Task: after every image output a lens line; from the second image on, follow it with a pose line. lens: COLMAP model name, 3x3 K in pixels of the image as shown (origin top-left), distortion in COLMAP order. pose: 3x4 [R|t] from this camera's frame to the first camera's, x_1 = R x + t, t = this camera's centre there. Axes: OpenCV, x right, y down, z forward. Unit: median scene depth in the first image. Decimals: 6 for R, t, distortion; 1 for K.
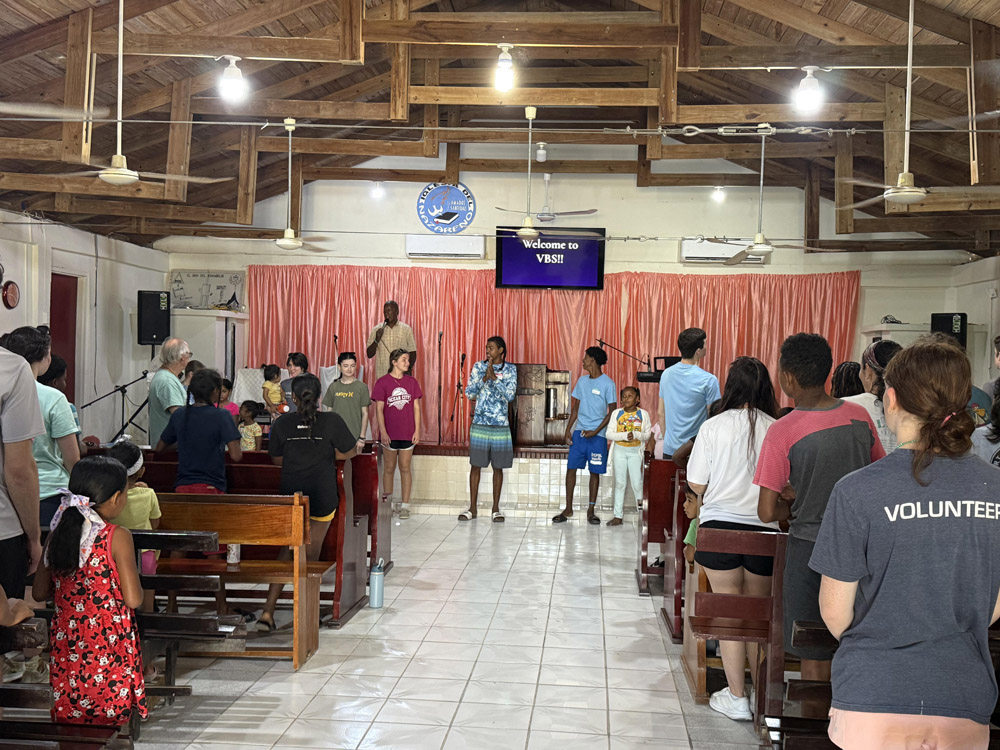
lens RADIAL K [[1109.8, 0, 504.0], [0, 1109.8, 391.8], [0, 0, 1]] dist [0.123023, -0.010083]
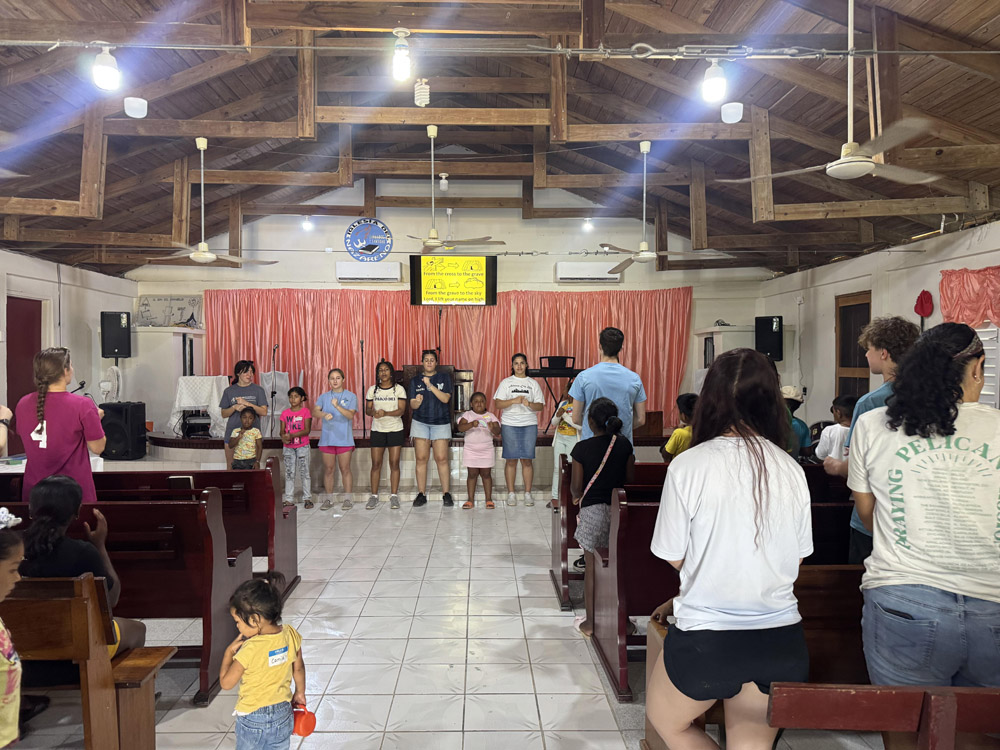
lens RADIAL K [[705.1, 0, 492.7], [0, 705.1, 373.6], [0, 0, 1]] dist [0.072579, -0.096631]
pose [[0.995001, -0.028705, 0.095647, 0.006816], [0.029756, 0.999511, -0.009583, -0.006647], [-0.095326, 0.012381, 0.995369, 0.226789]]
